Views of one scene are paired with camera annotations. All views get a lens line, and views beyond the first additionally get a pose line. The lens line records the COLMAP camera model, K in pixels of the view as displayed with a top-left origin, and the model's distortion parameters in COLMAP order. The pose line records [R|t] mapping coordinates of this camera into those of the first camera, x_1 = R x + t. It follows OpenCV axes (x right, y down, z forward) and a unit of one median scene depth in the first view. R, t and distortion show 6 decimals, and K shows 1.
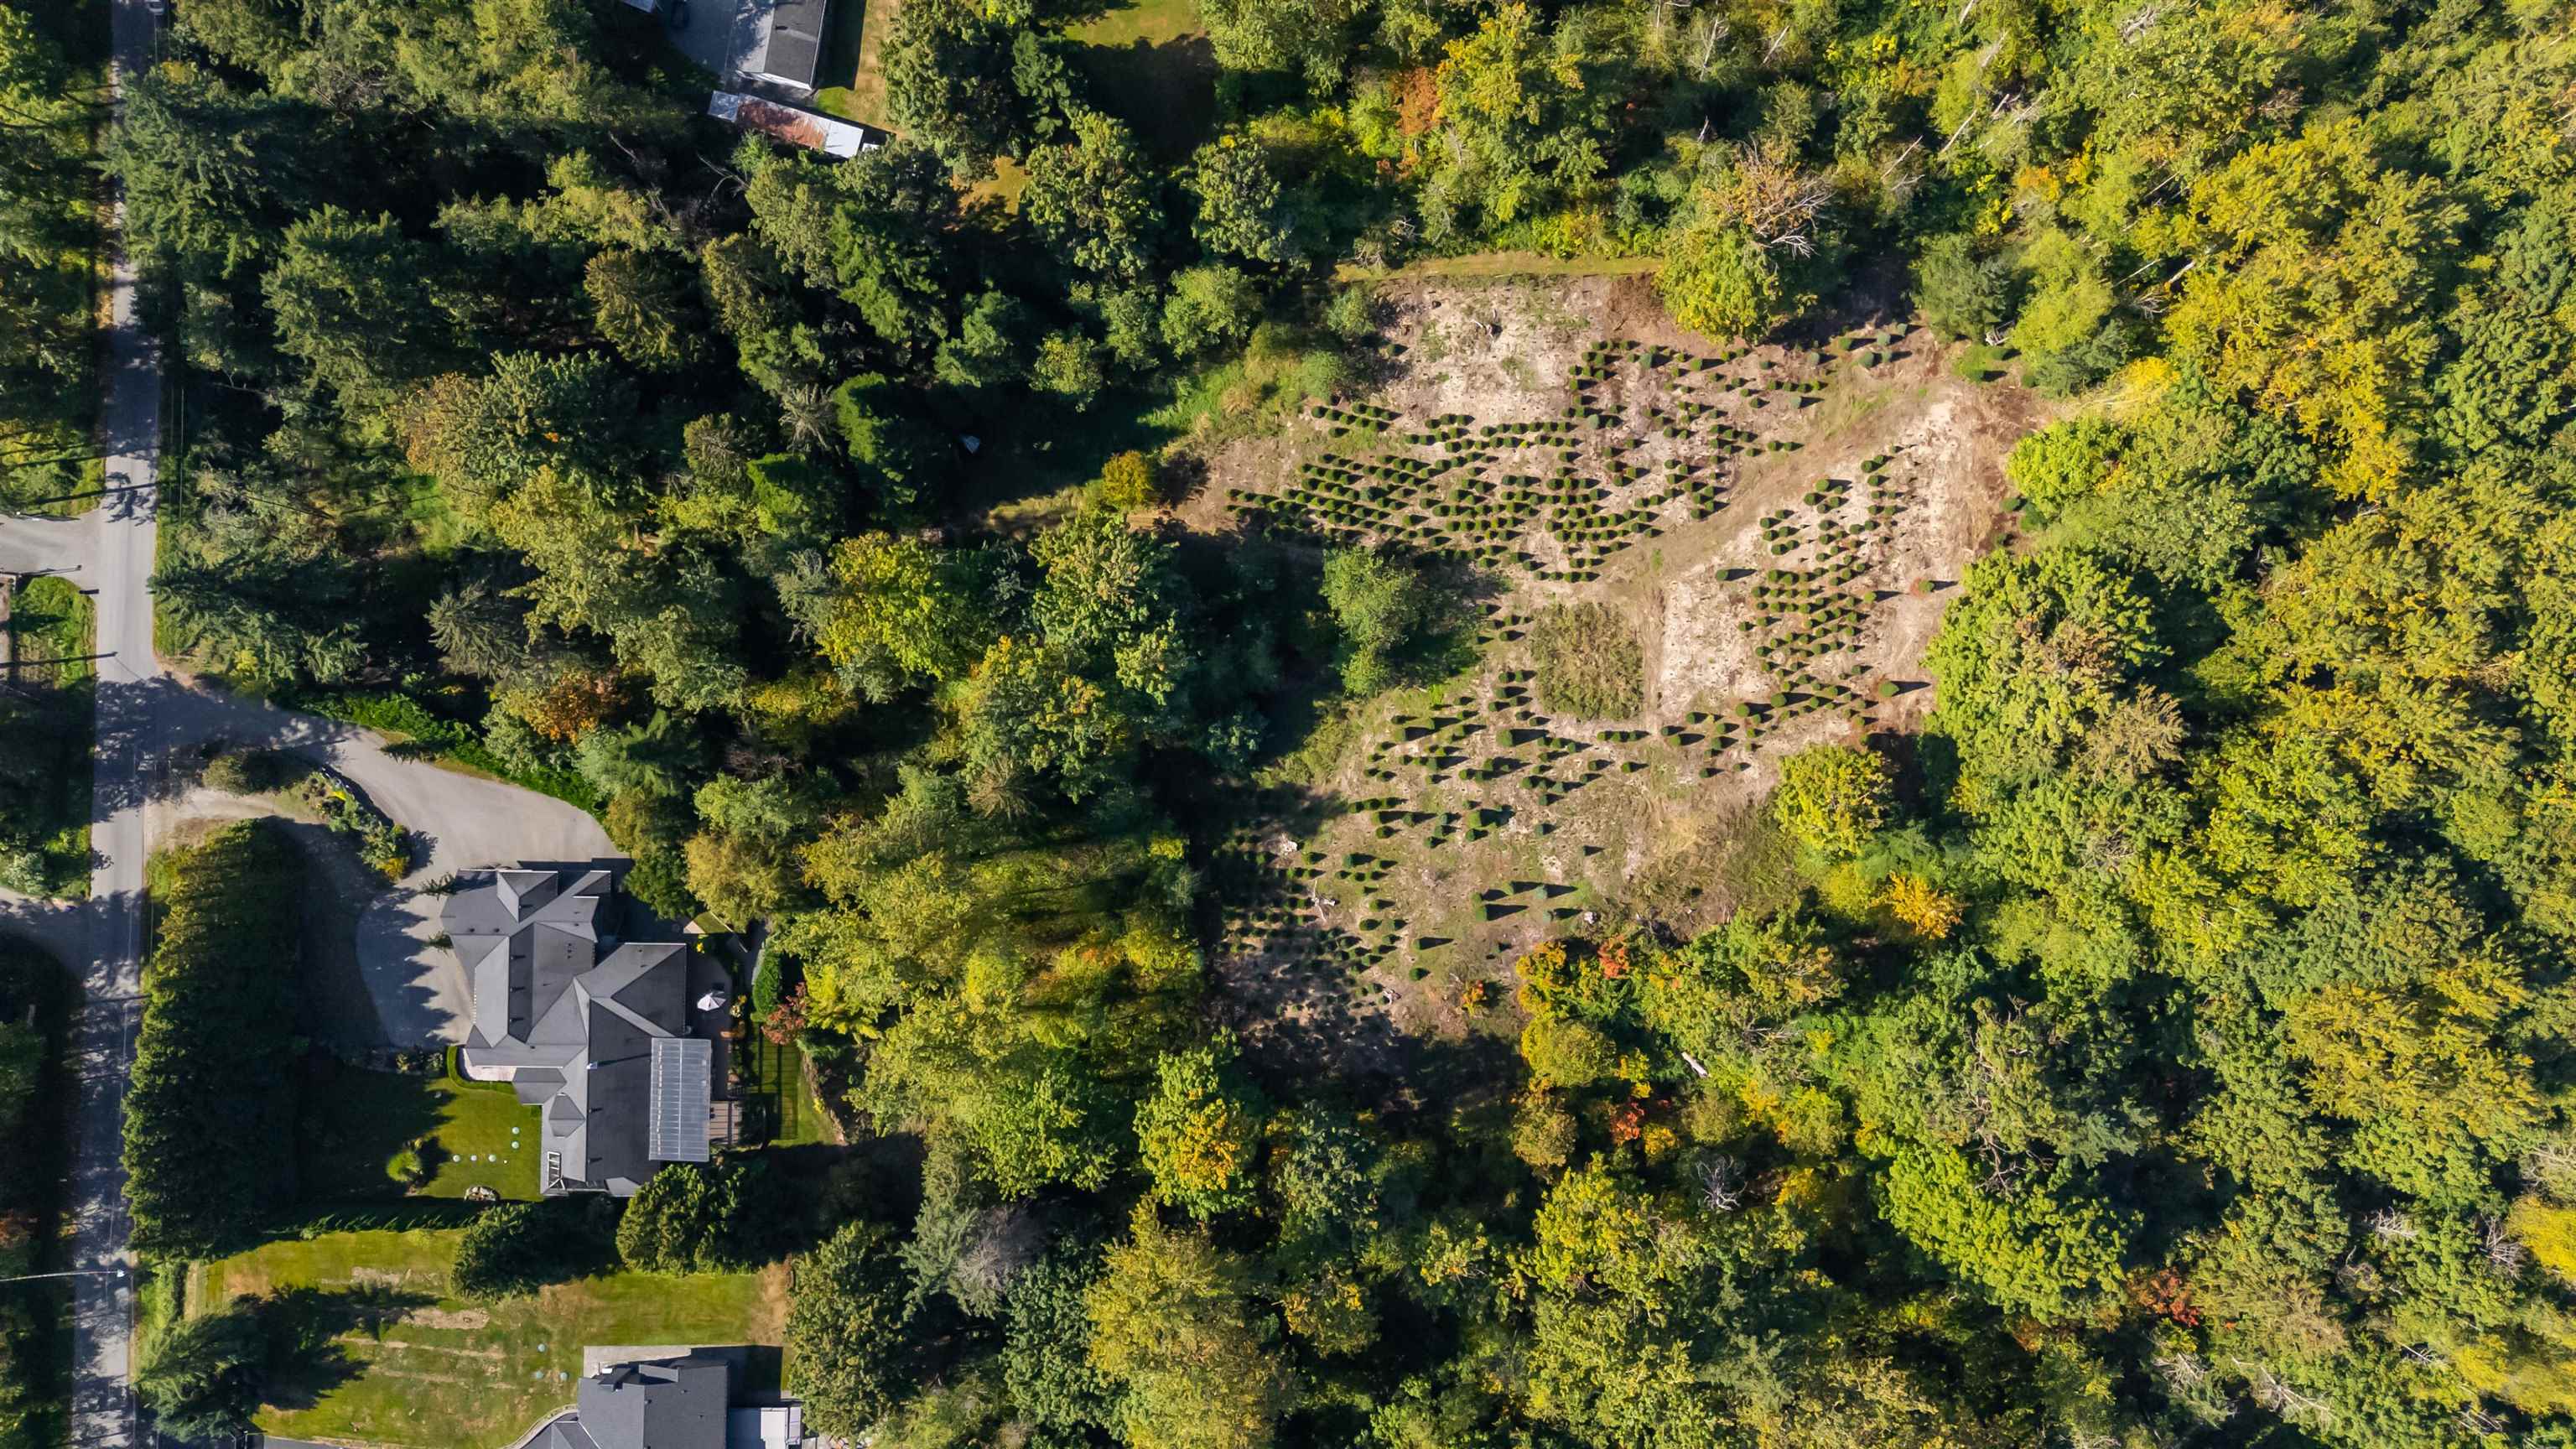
lens RADIAL K [[1937.4, 0, 1320.8], [0, 1937.4, 732.3], [0, 0, 1]] dist [0.027395, 0.000939]
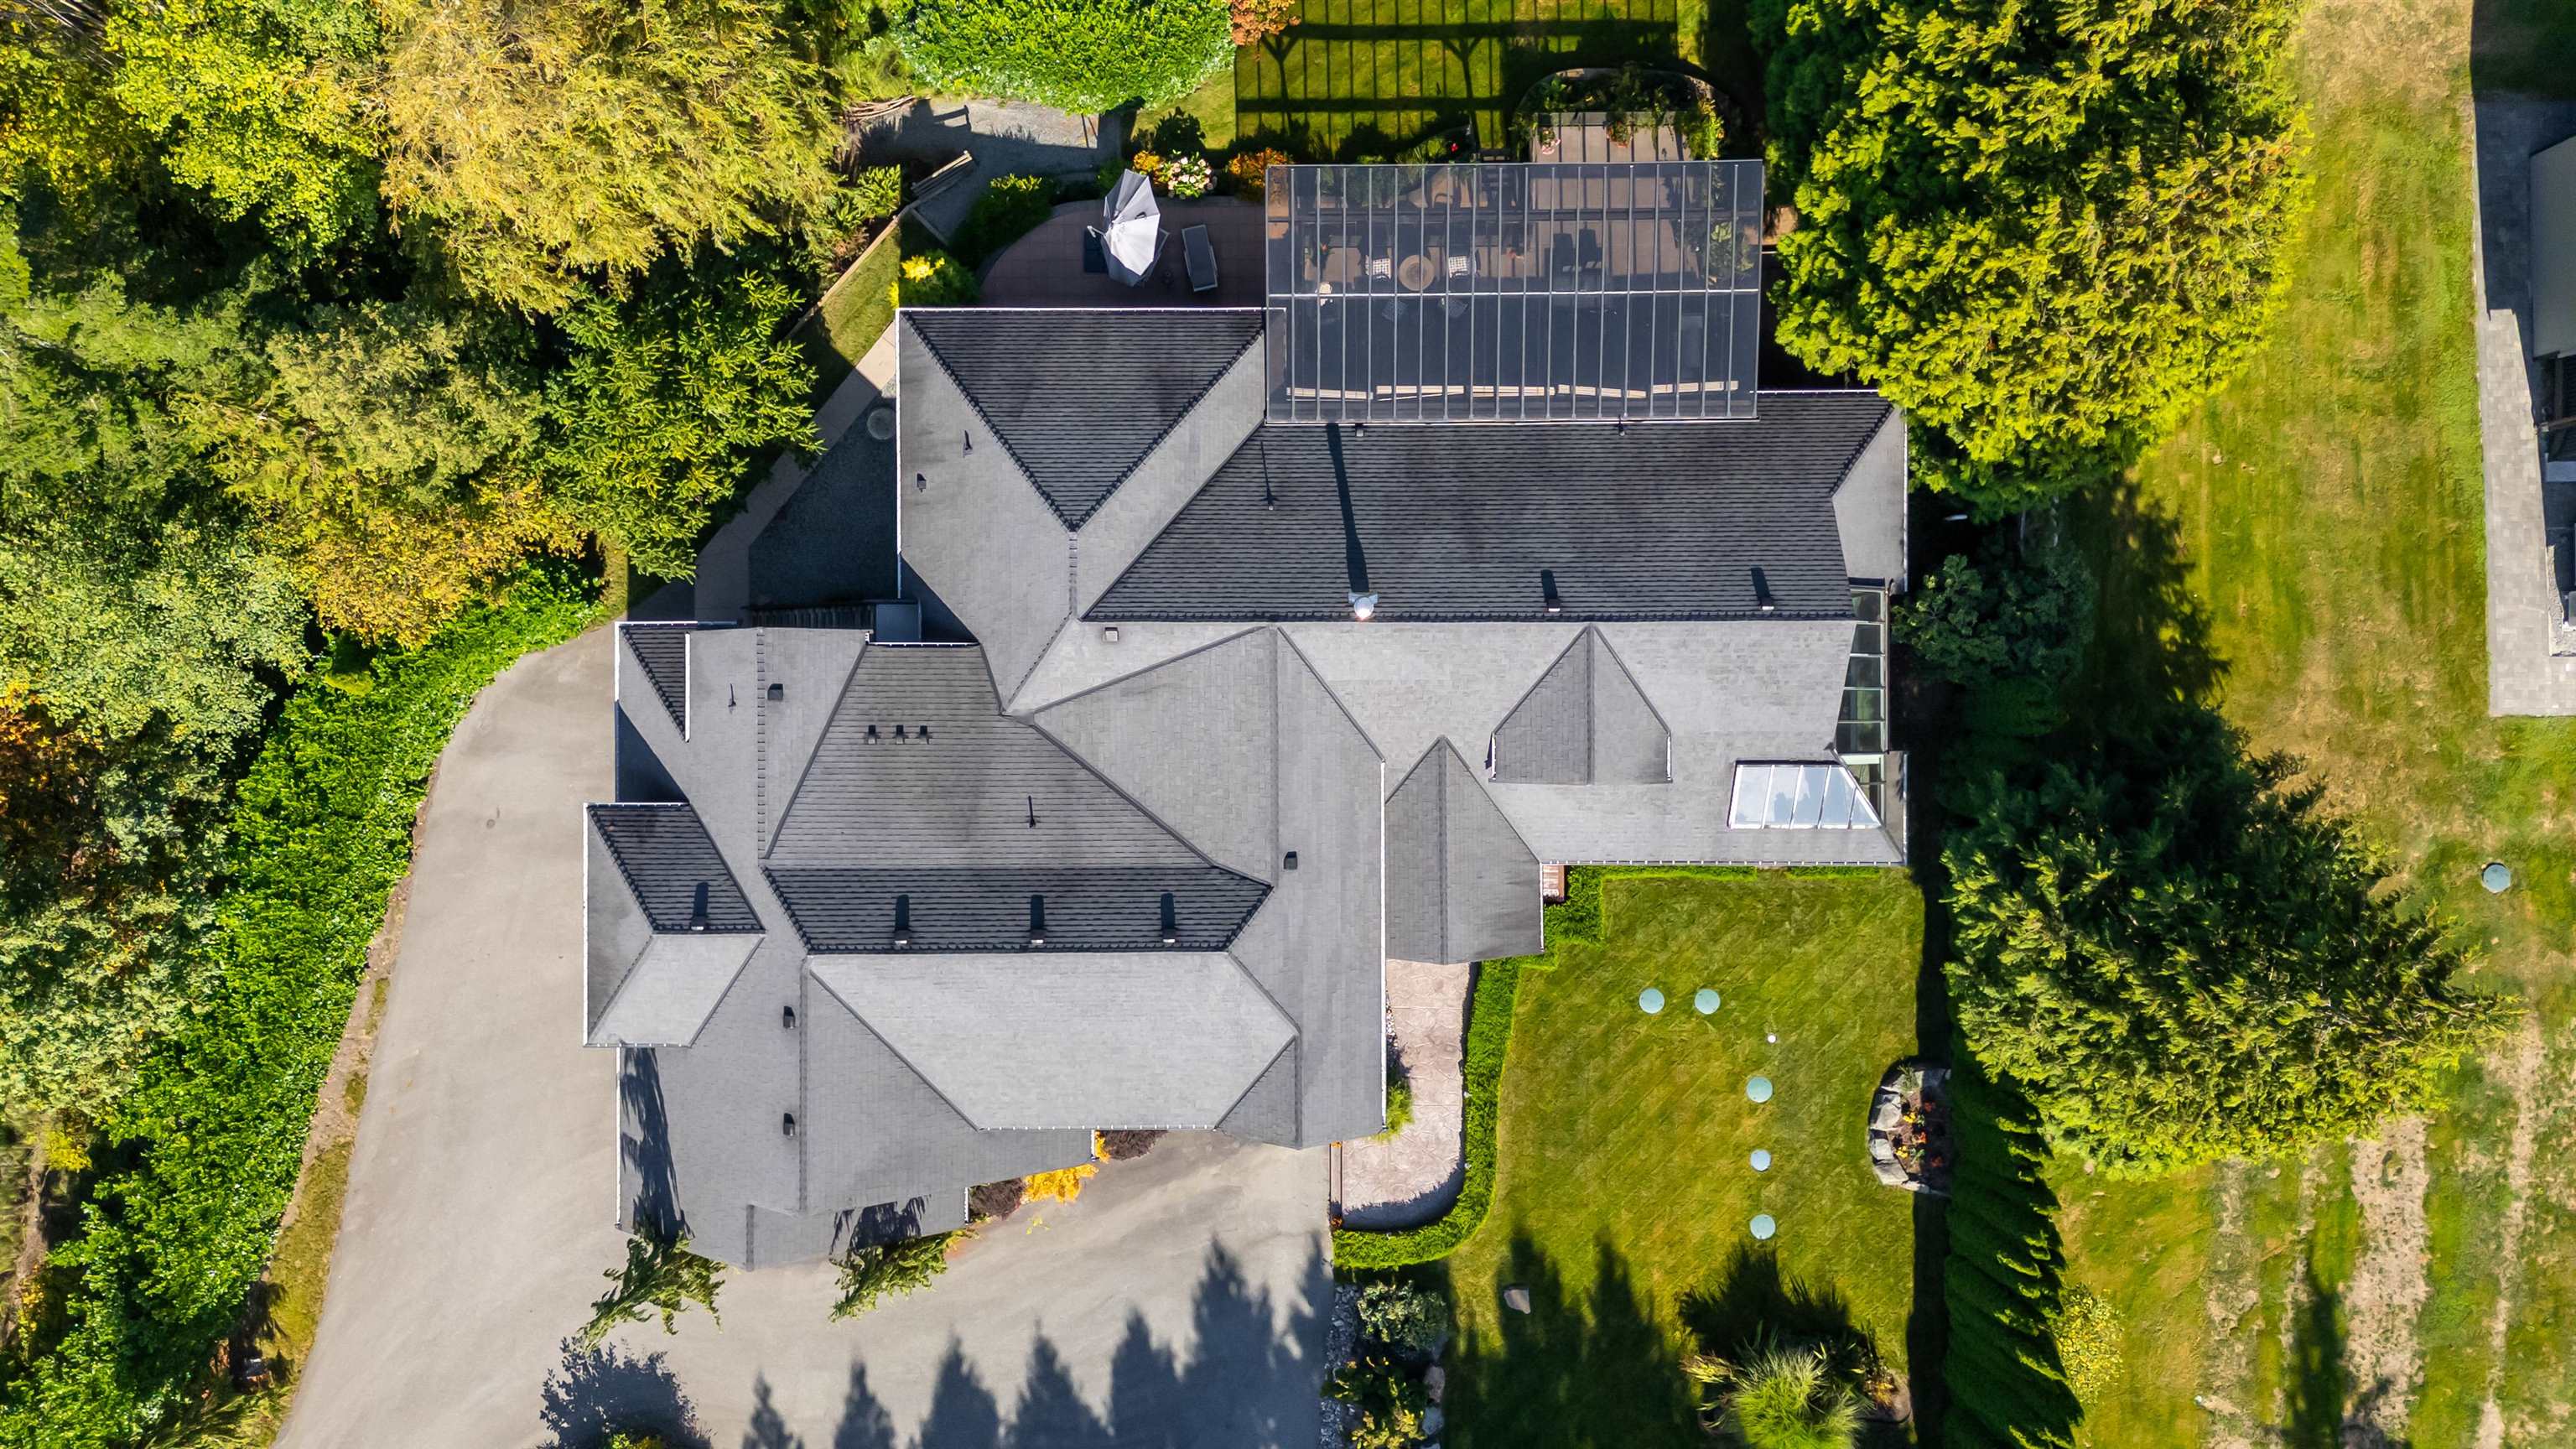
lens RADIAL K [[1937.4, 0, 1320.8], [0, 1937.4, 732.3], [0, 0, 1]] dist [0.027395, 0.000939]
pose [[-0.014452, -0.999776, 0.015464, -0.384396], [0.999887, -0.014387, 0.004363, 0.161212], [-0.004140, 0.015525, 0.999871, 0.747990]]
